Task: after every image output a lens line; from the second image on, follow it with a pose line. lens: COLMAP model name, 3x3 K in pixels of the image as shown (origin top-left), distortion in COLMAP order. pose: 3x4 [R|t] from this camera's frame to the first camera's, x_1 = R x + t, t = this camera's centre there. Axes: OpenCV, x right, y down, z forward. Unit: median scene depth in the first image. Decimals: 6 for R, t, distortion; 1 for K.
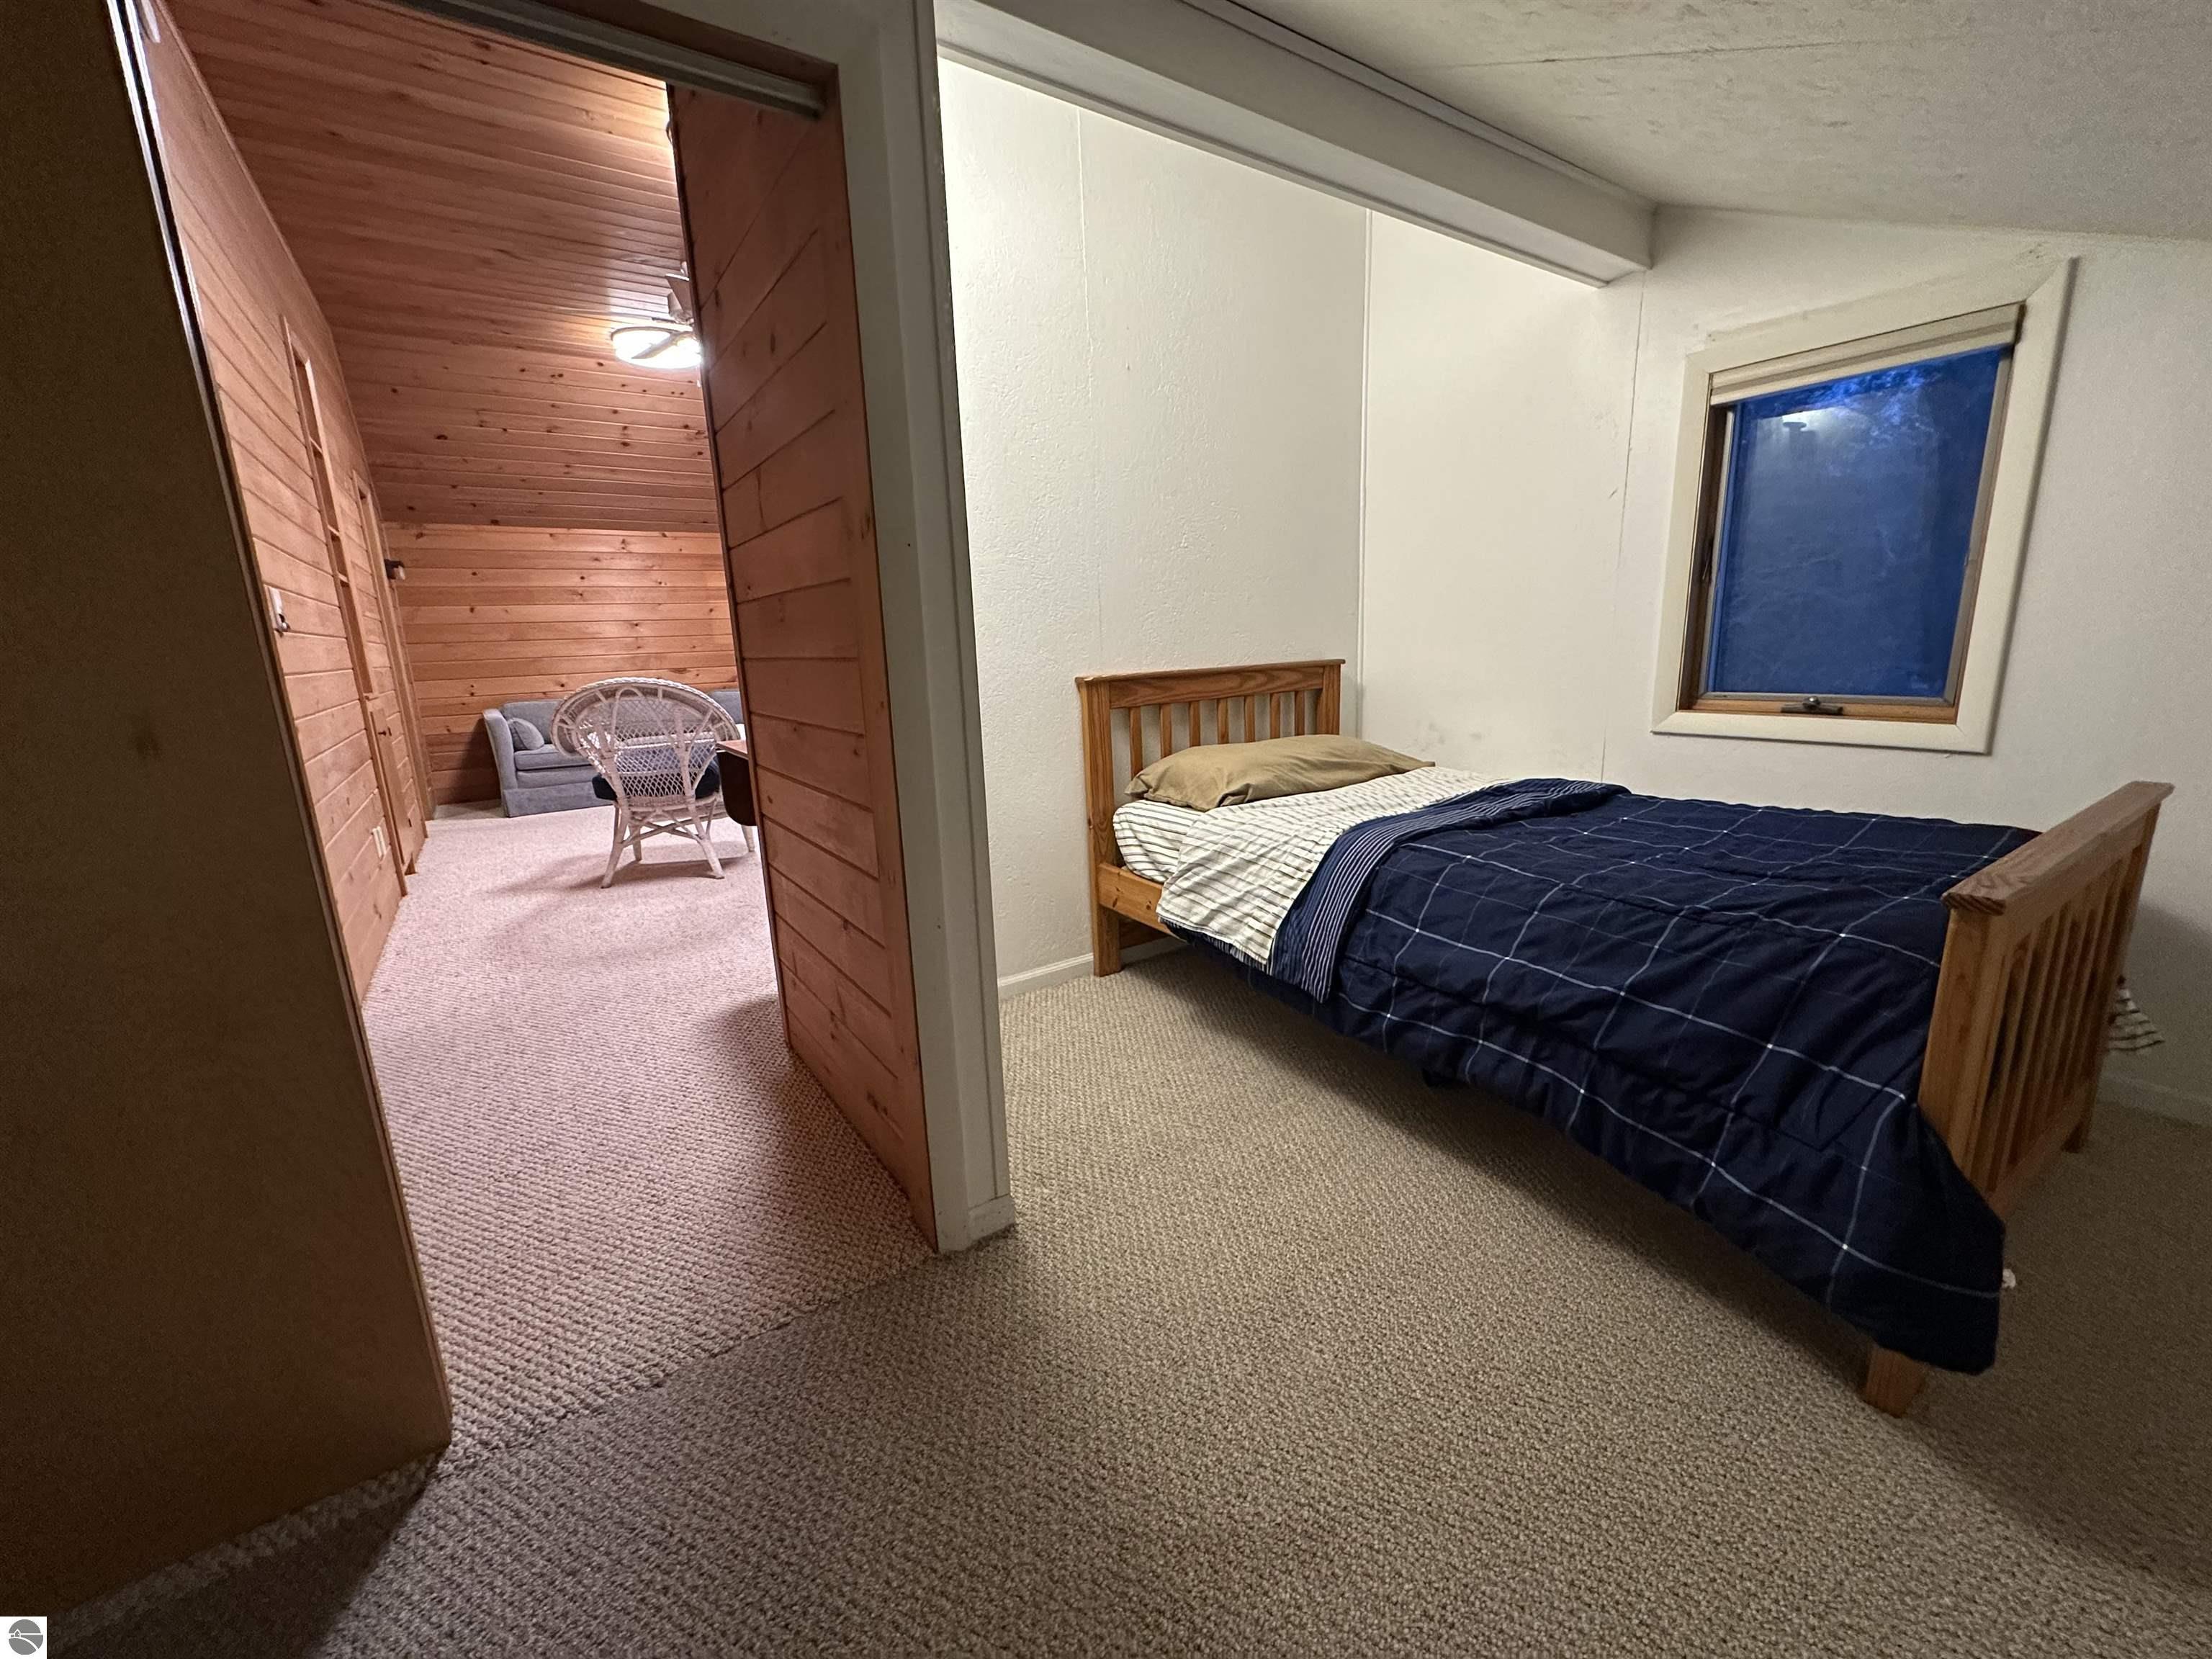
lens RADIAL K [[879.9, 0, 1106.0], [0, 879.9, 829.5], [0, 0, 1]] dist [-0.002016, -0.000469]
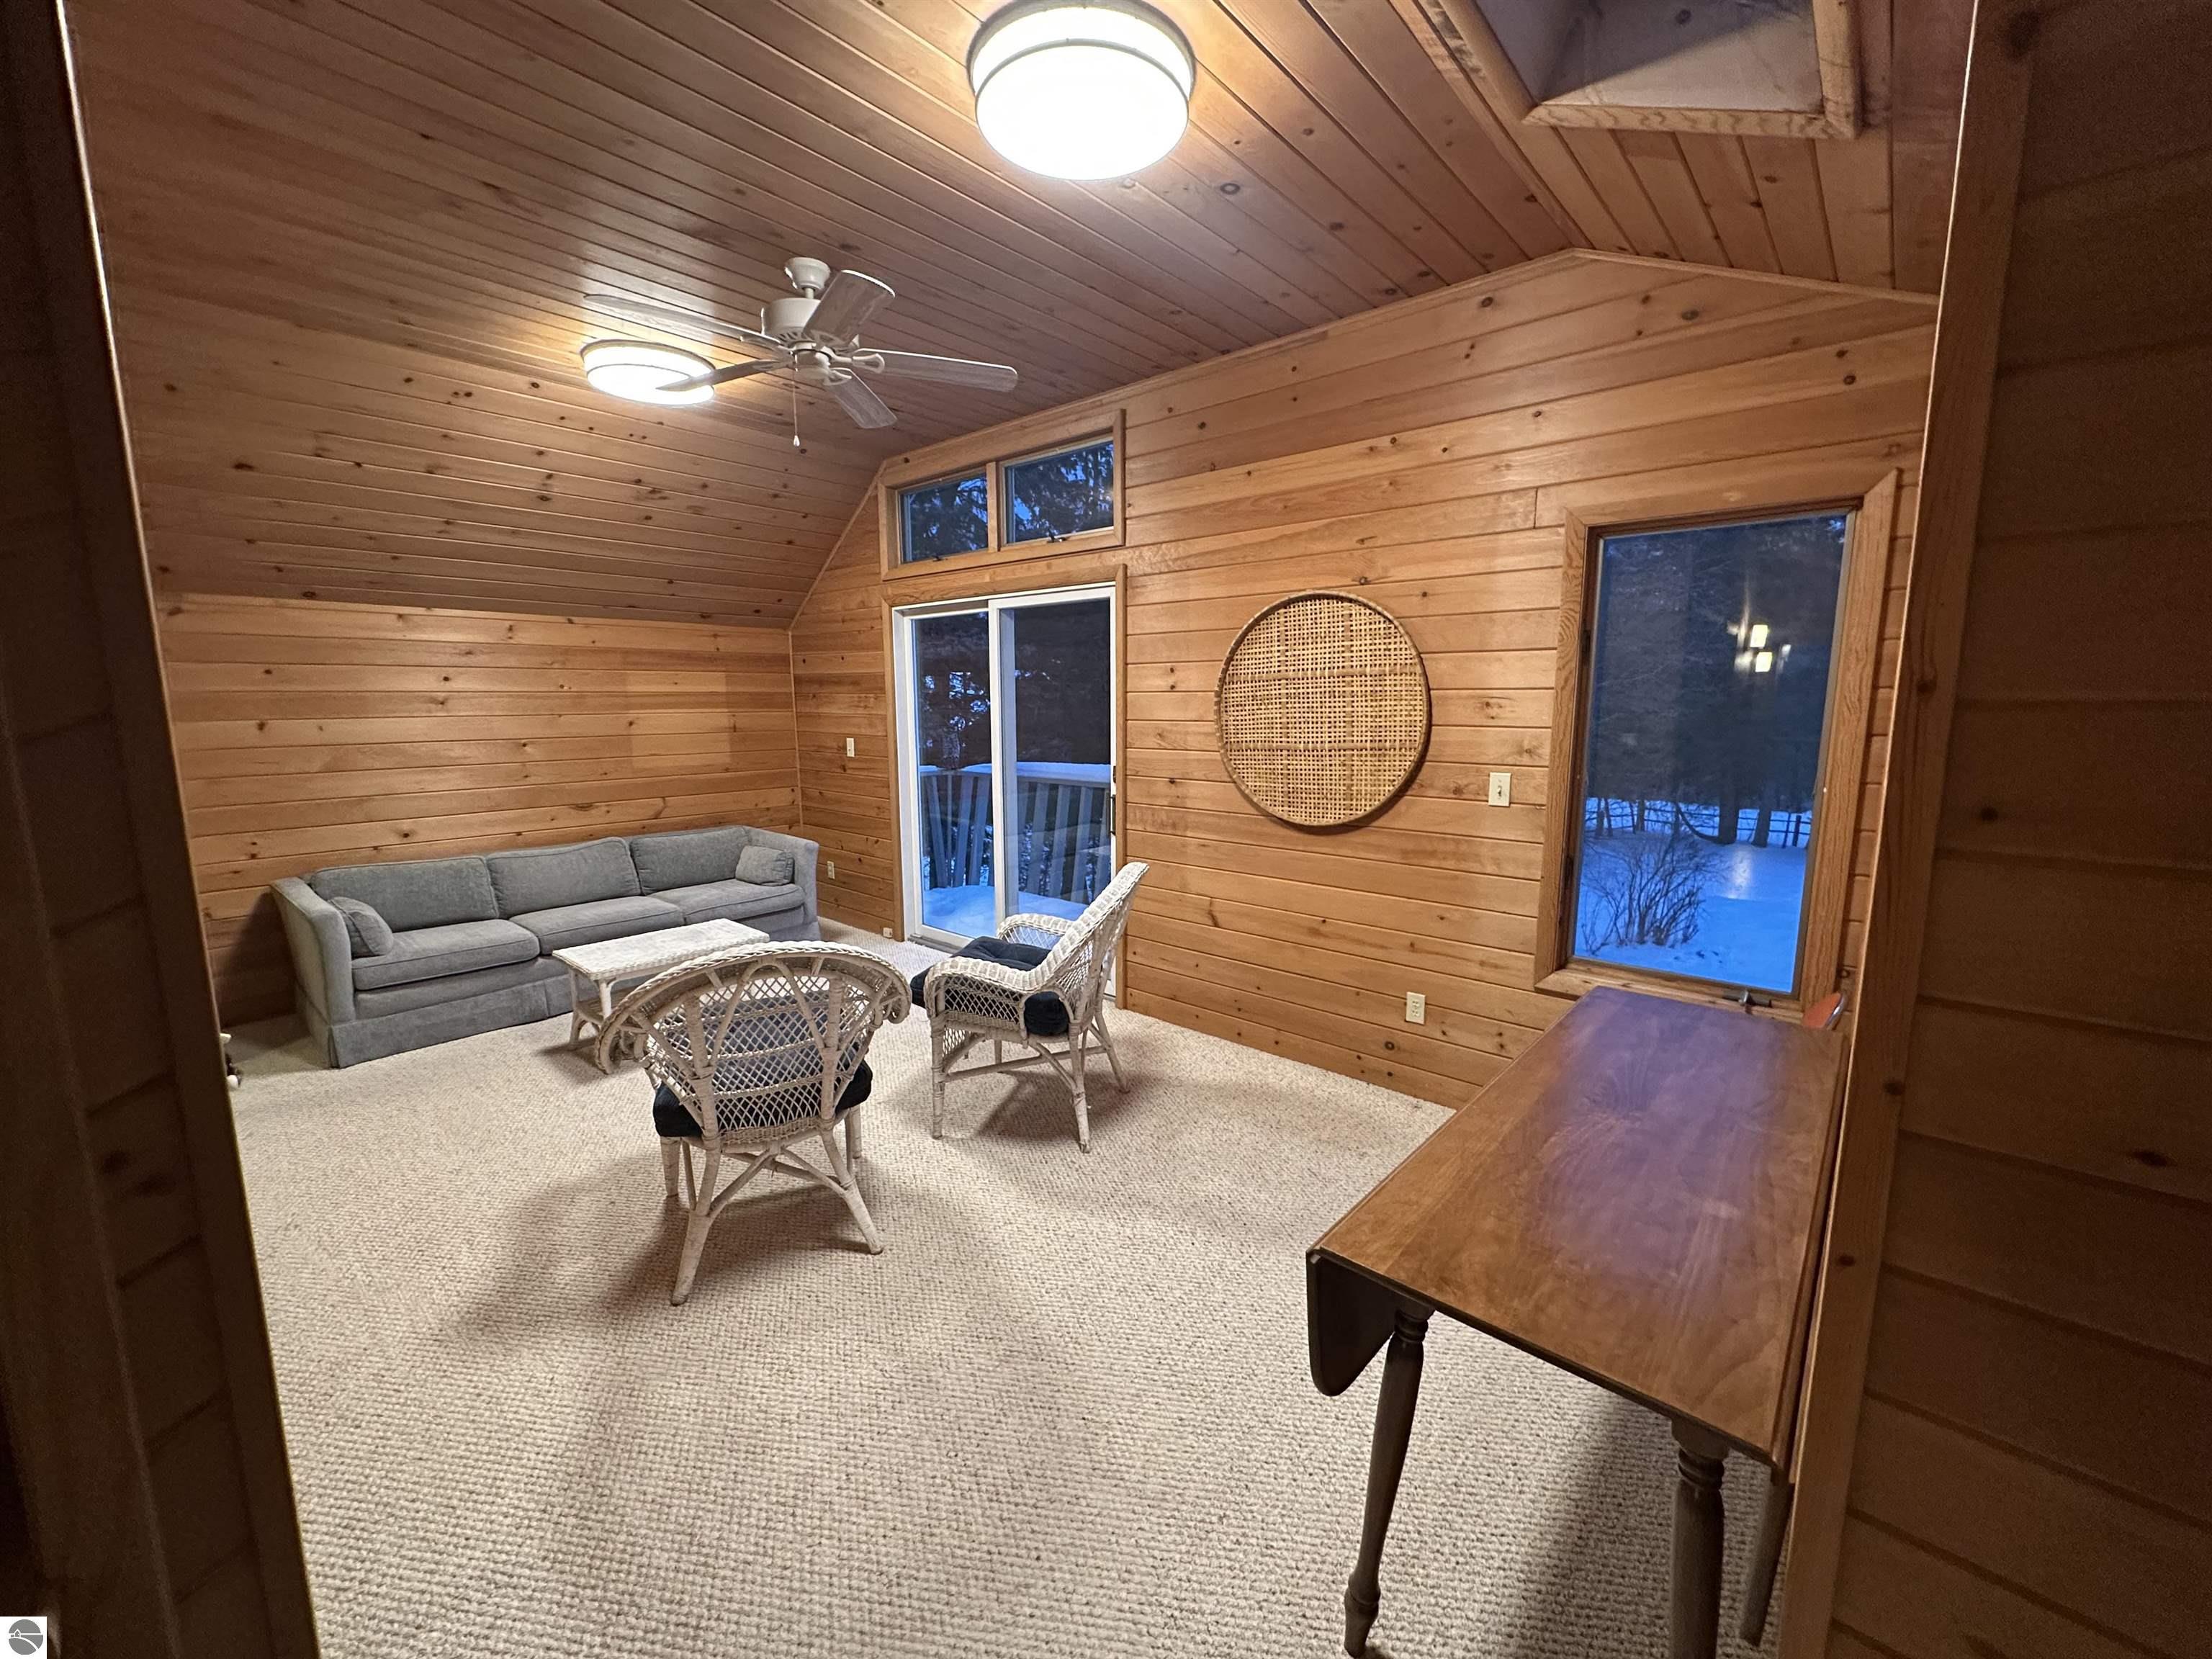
lens RADIAL K [[879.9, 0, 1106.0], [0, 879.9, 829.5], [0, 0, 1]] dist [-0.002016, -0.000469]
pose [[0.970235, -0.002154, 0.242155, -0.285514], [0.018830, 0.997604, -0.066572, -0.123893], [-0.241431, 0.069150, 0.967951, 0.241400]]
